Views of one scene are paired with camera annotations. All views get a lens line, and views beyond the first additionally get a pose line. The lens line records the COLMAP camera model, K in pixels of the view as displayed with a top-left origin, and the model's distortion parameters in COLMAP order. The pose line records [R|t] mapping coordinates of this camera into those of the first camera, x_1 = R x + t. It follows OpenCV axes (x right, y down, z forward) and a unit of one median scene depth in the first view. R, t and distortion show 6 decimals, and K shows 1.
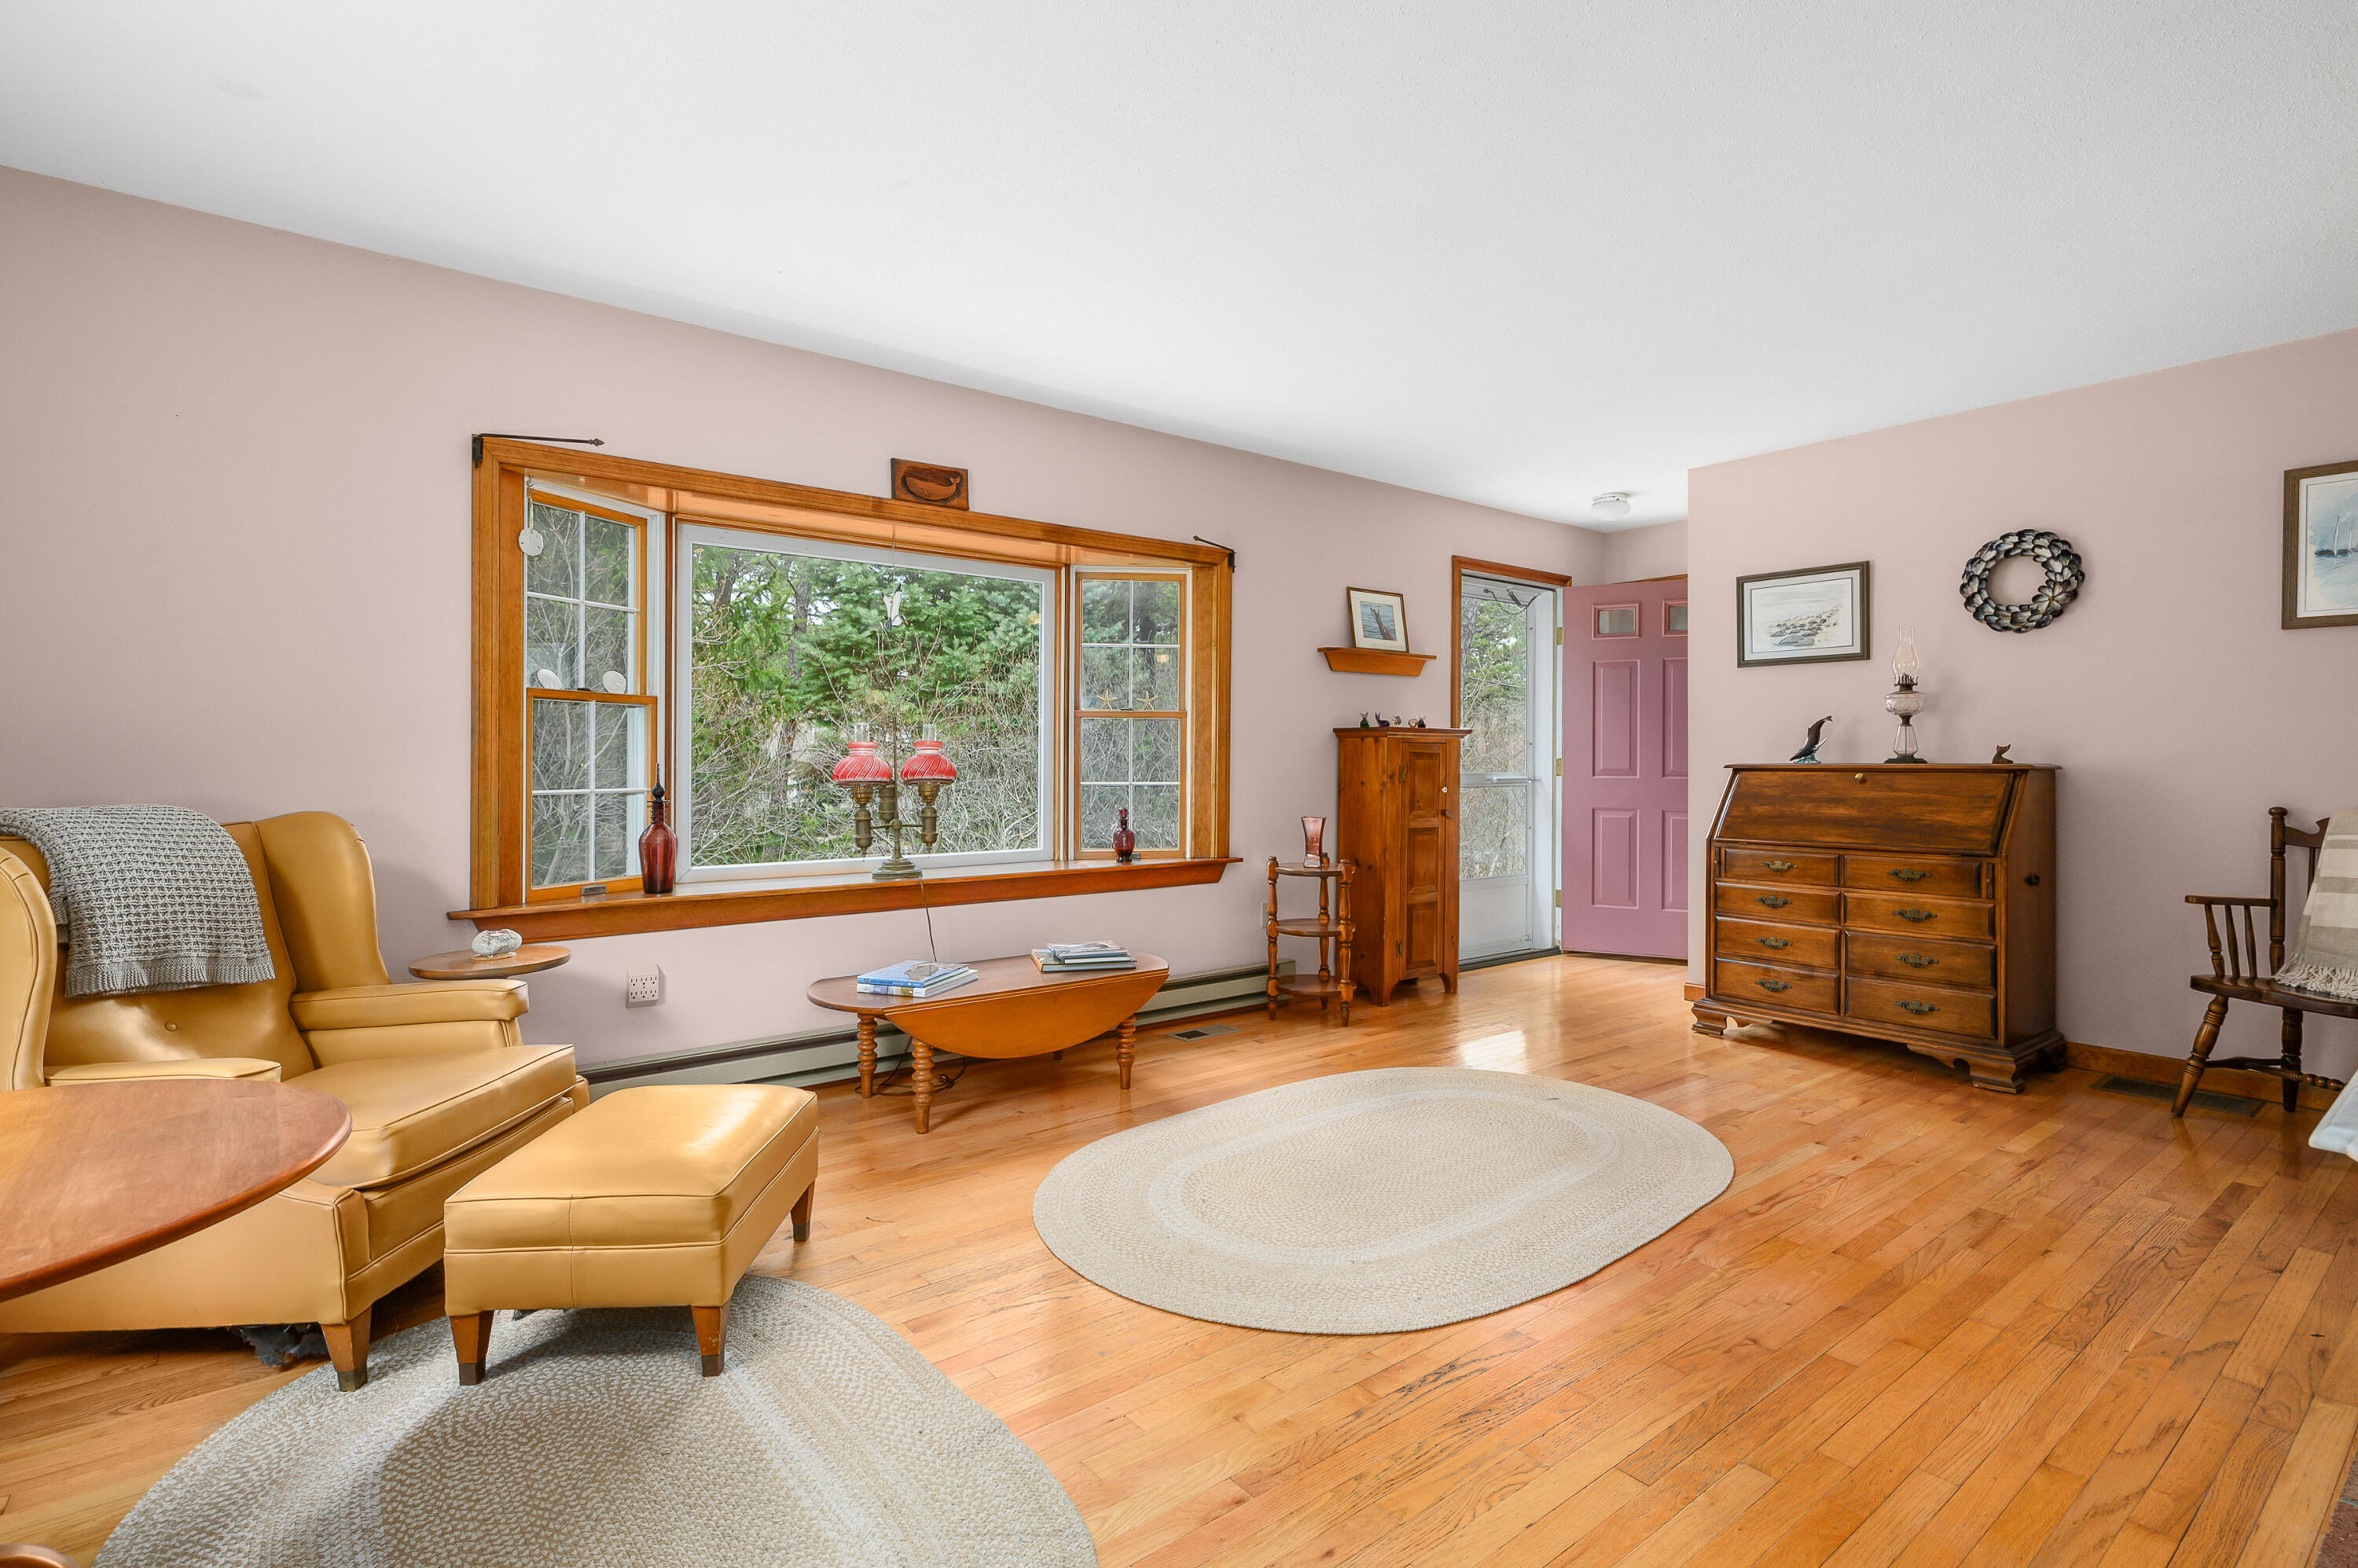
lens RADIAL K [[1126.0, 0, 1172.9], [0, 1126.0, 761.7], [0, 0, 1]] dist [-0.004390, 0.000916]
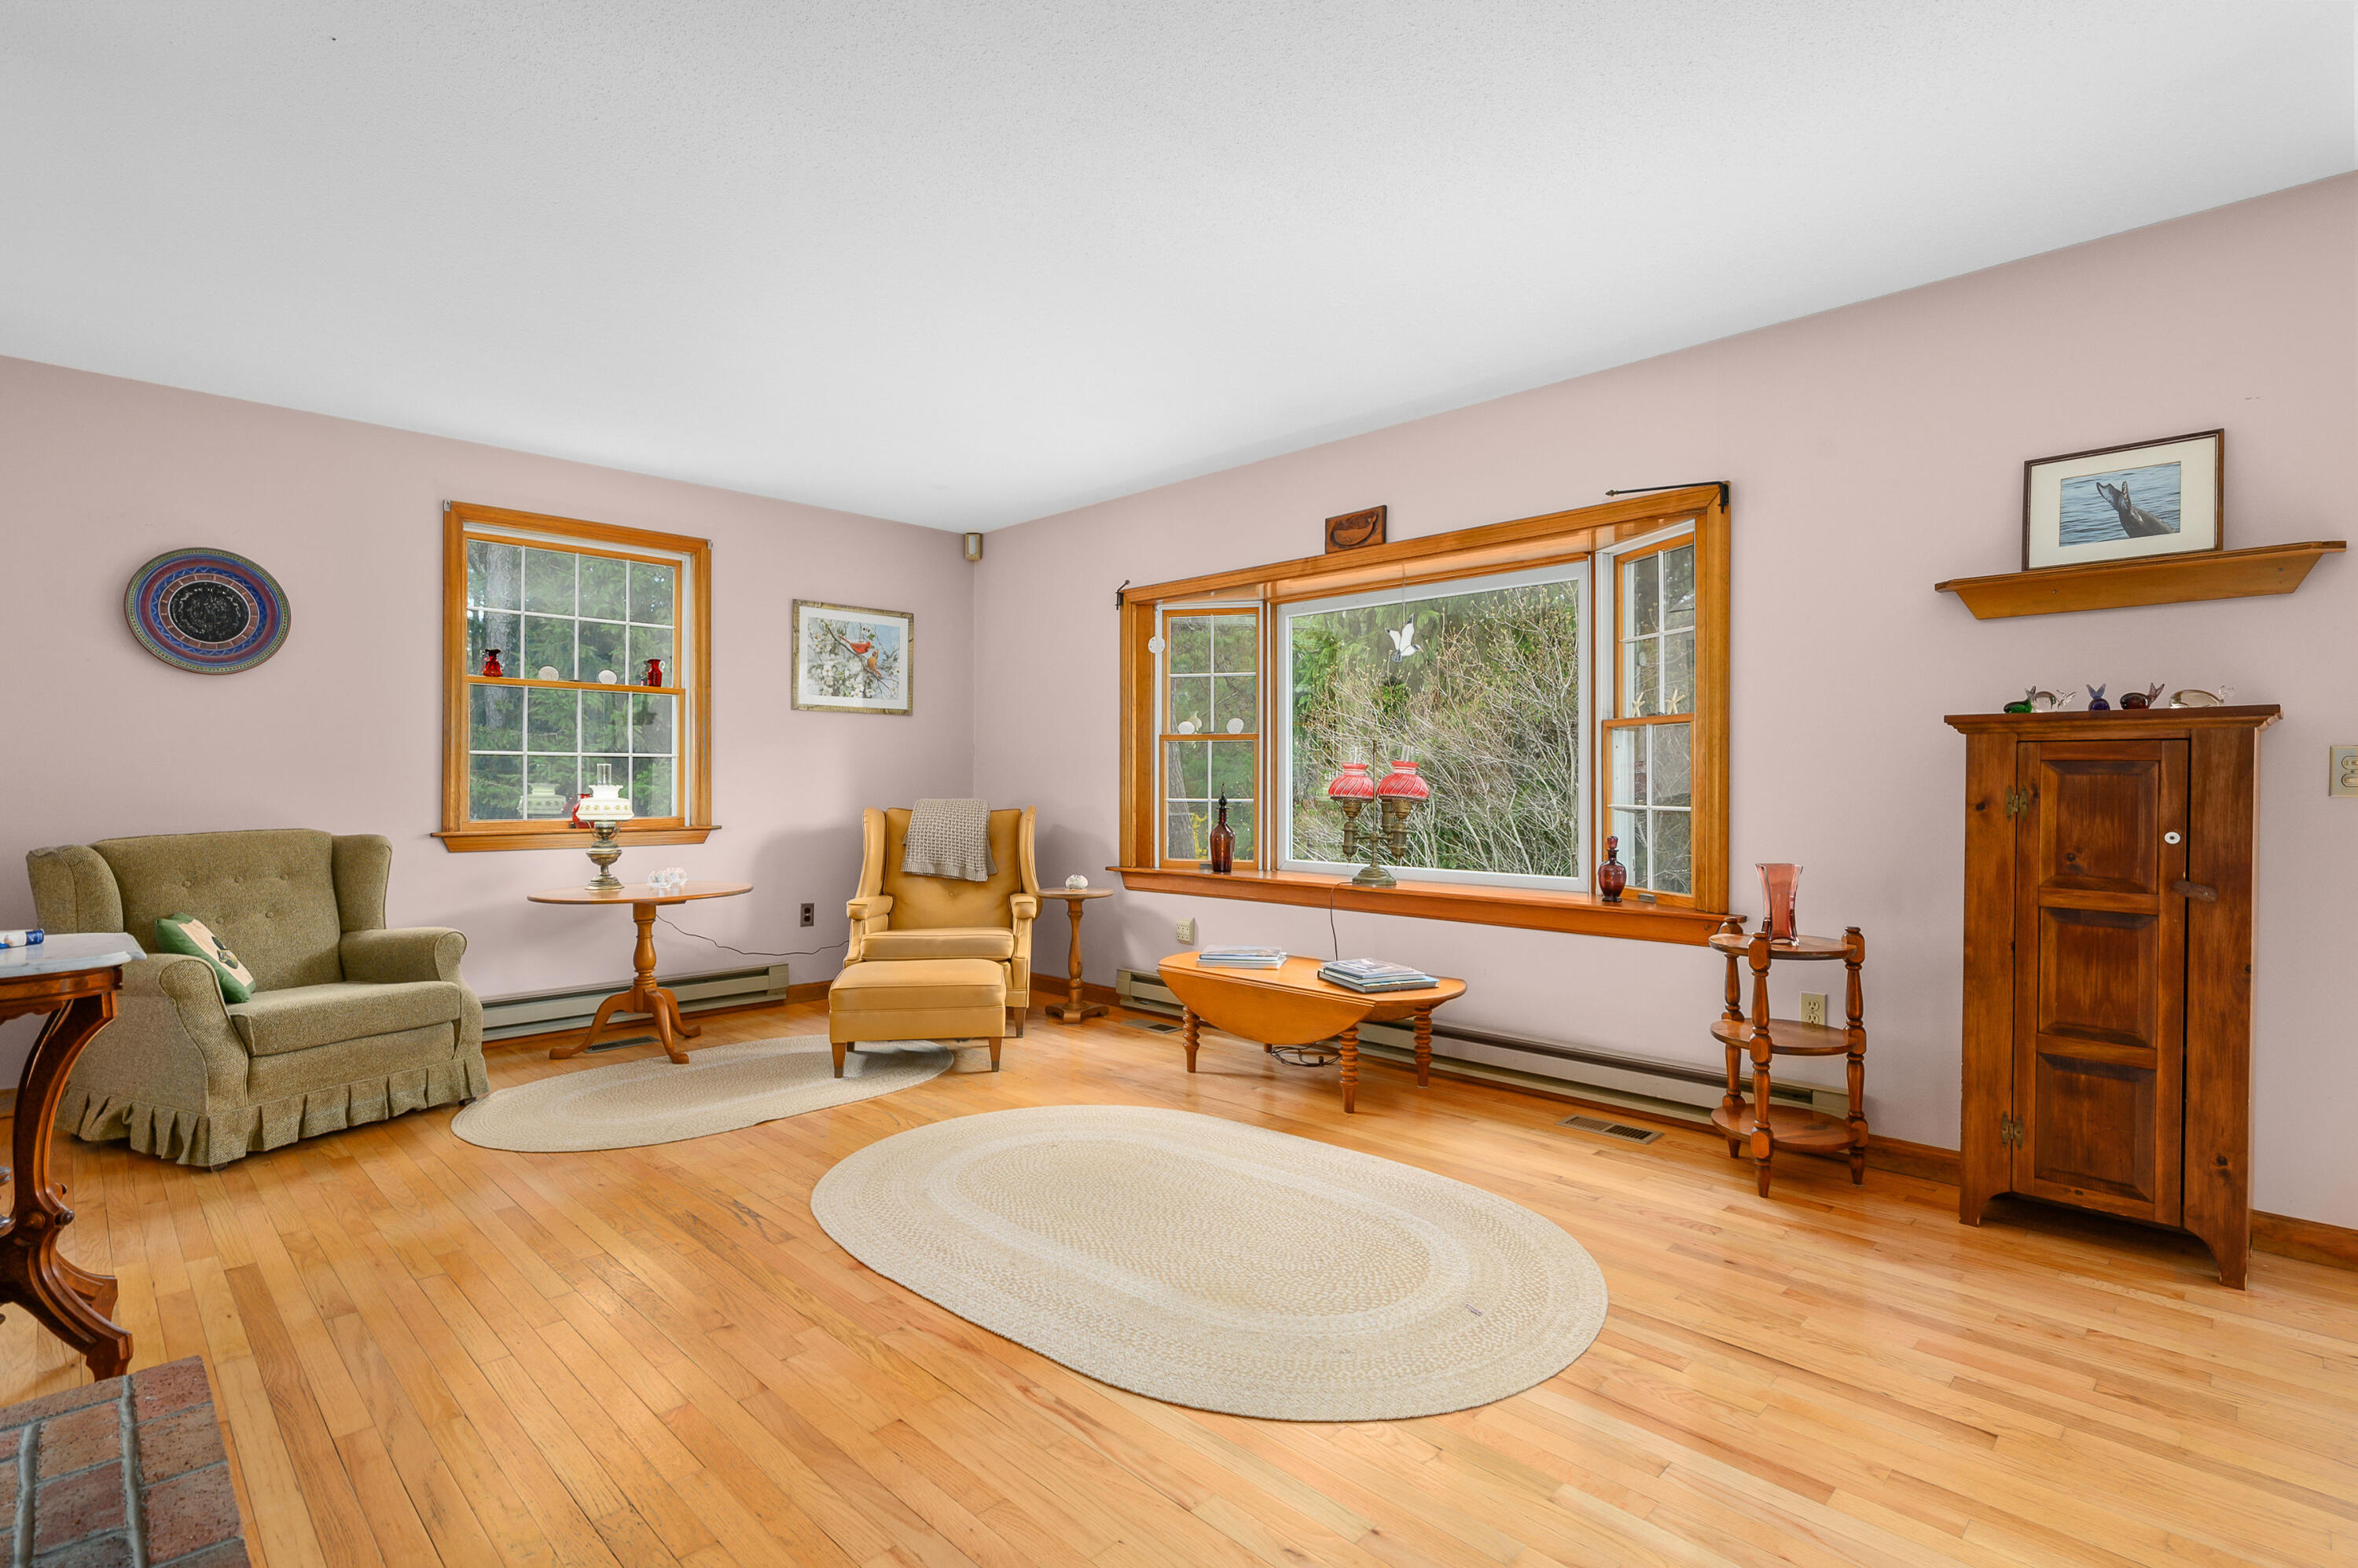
lens RADIAL K [[1126.0, 0, 1174.6], [0, 1126.0, 785.8], [0, 0, 1]] dist [-0.004390, 0.000916]
pose [[0.118491, 0.002925, -0.992951, 0.780637], [0.000314, 0.999996, 0.002983, 0.001806], [0.992955, -0.000665, 0.118489, 0.624990]]
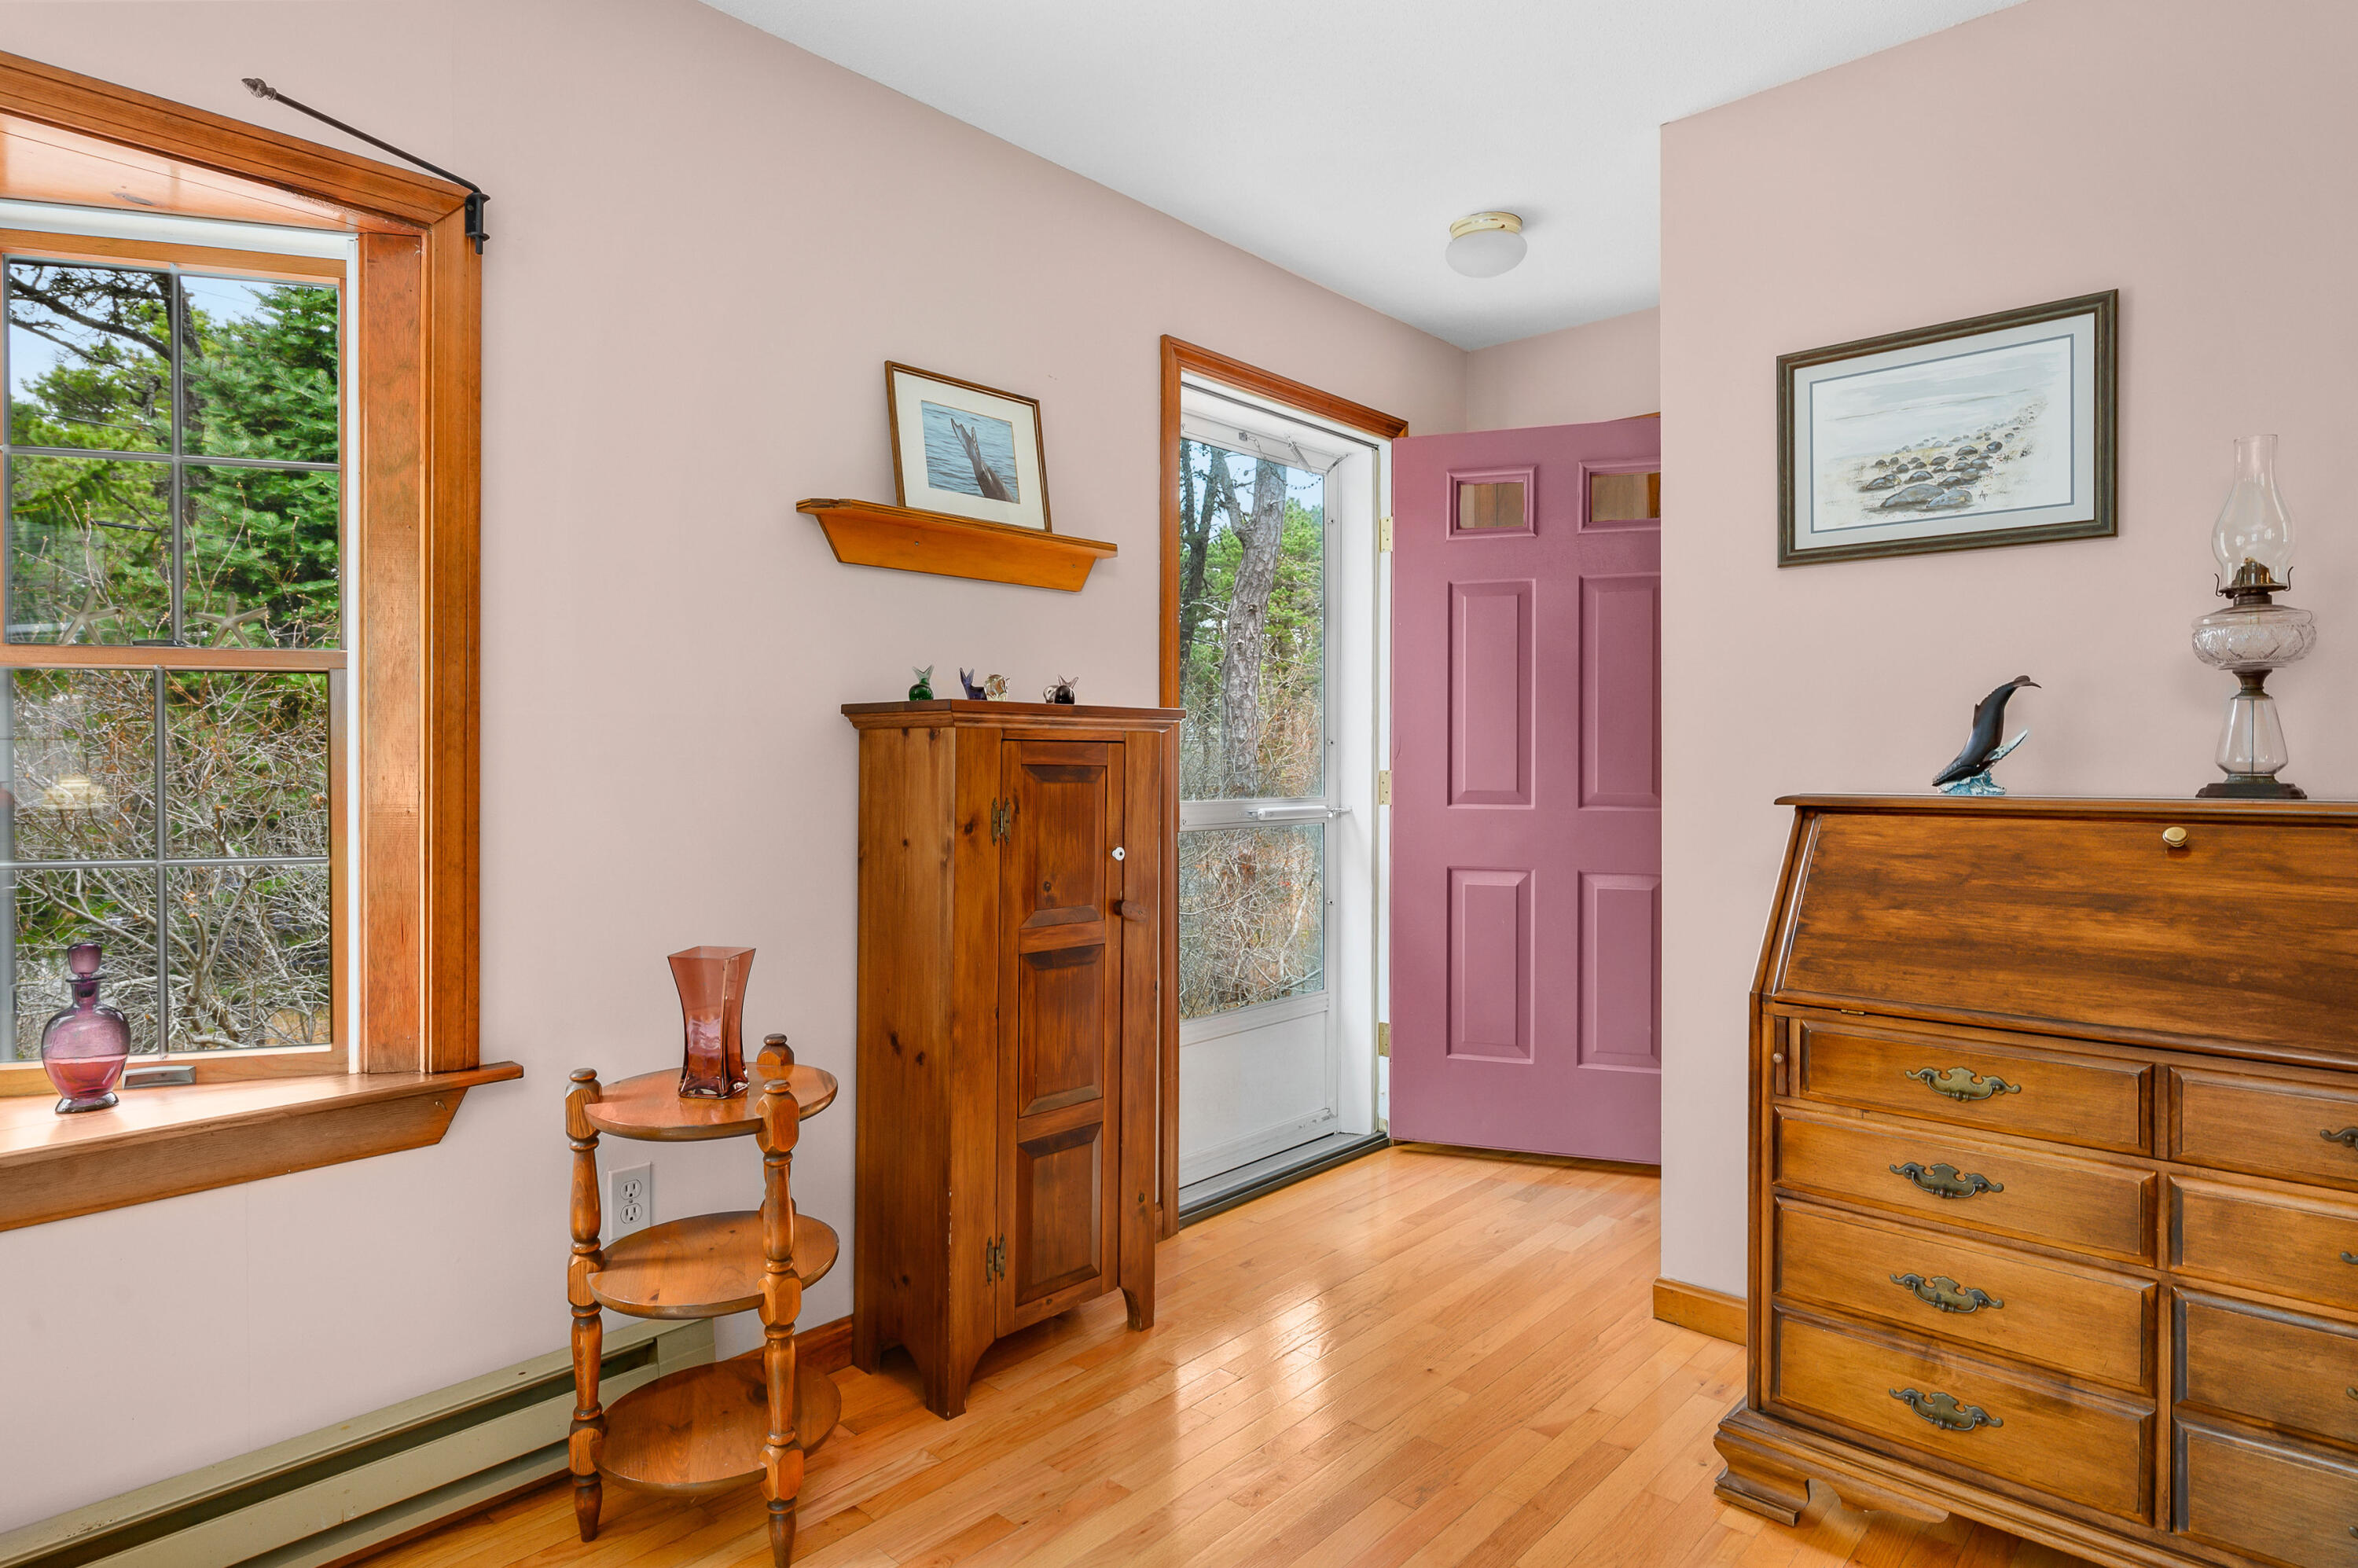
lens RADIAL K [[1262.1, 0, 1178.2], [0, 1262.1, 769.7], [0, 0, 1]] dist [-0.006883, 0.002121]
pose [[0.986644, -0.003885, 0.162843, 0.221106], [0.002522, 0.999960, 0.008575, -0.012099], [-0.162870, -0.008050, 0.986615, 0.632779]]
